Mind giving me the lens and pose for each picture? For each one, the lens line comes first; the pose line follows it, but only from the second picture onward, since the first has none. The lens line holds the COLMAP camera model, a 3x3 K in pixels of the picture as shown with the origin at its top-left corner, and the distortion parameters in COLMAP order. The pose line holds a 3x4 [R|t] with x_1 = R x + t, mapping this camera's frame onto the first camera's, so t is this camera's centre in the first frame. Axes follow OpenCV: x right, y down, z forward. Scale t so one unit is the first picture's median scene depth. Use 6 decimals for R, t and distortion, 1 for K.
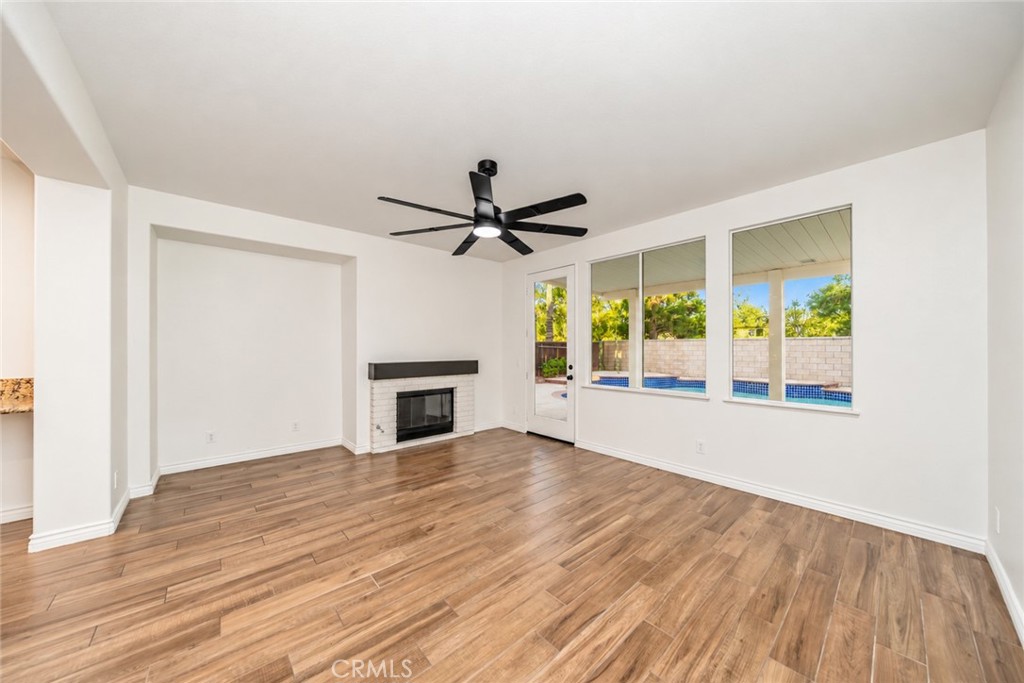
lens RADIAL K [[347.2, 0, 507.8], [0, 347.2, 348.7], [0, 0, 1]] dist [-0.008412, -0.000126]
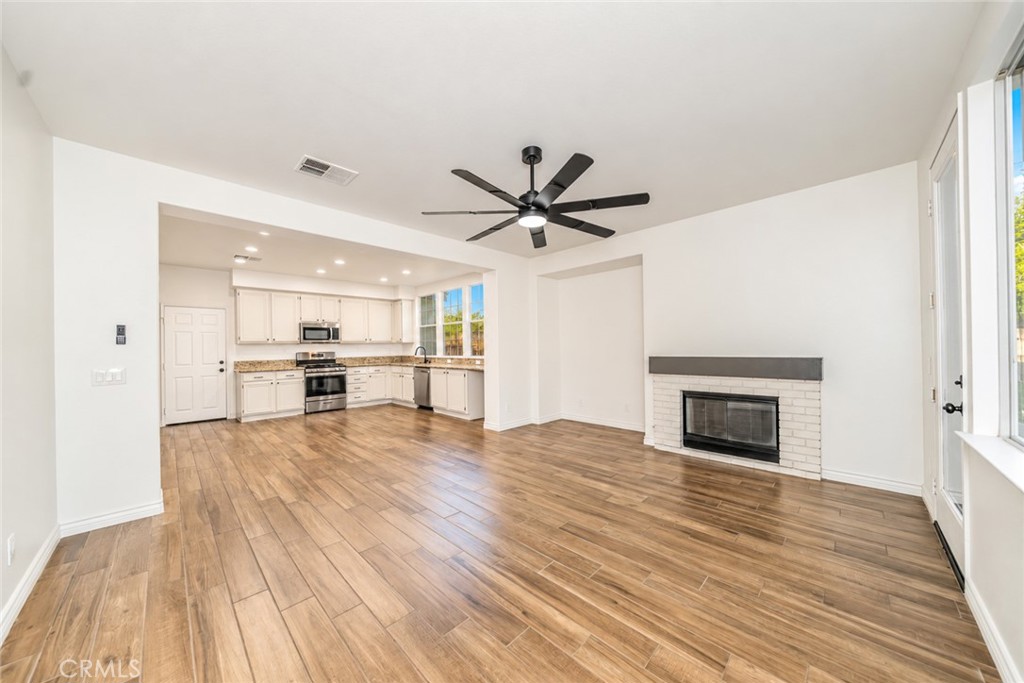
lens RADIAL K [[347.2, 0, 511.9], [0, 347.2, 342.2], [0, 0, 1]] dist [-0.008412, -0.000126]
pose [[0.081657, -0.012821, -0.996578, 0.515229], [0.004214, 0.999913, -0.012518, 0.013144], [0.996652, -0.003177, 0.081704, 0.483057]]
